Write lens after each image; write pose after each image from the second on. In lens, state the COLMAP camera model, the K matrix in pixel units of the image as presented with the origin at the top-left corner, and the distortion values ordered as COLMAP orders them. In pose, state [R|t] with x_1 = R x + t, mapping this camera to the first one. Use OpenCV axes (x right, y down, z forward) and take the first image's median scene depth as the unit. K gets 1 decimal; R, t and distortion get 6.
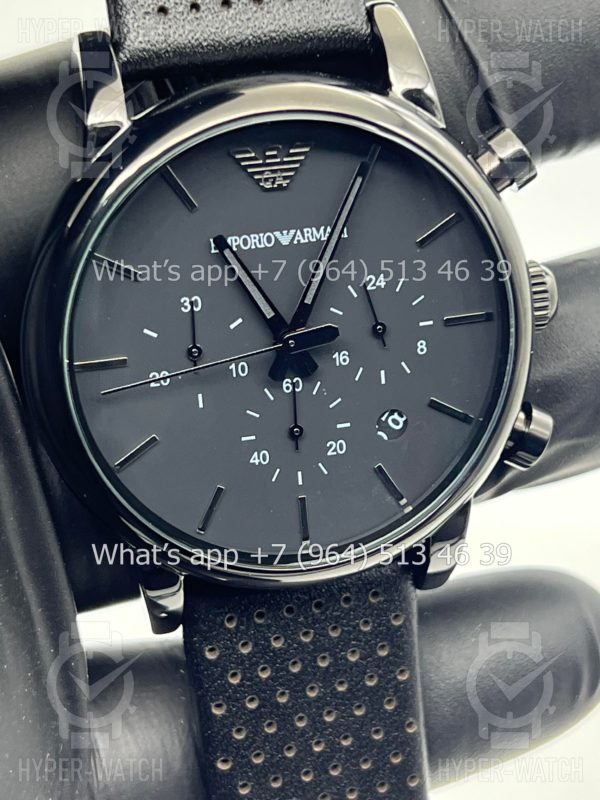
lens RADIAL K [[1942.0, 0, 302.4], [0, 1942.0, 406.4], [0, 0, 1]] dist [0.284290, 0.000000]
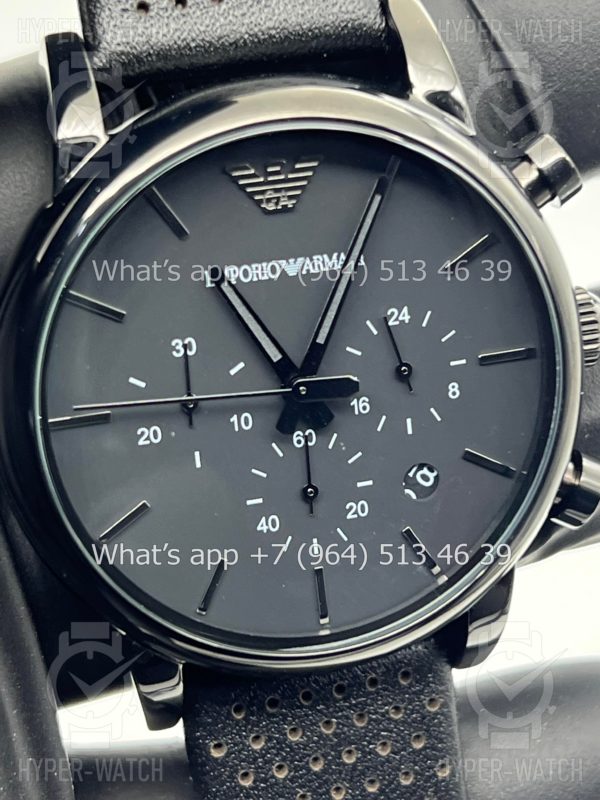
lens RADIAL K [[1942.0, 0, 295.7], [0, 1942.0, 404.9], [0, 0, 1]] dist [0.284290, 0.000000]
pose [[0.999702, -0.024163, -0.003449, -0.005701], [0.024114, 0.999616, -0.013648, -0.014175], [0.003778, 0.013560, 0.999901, 0.142506]]
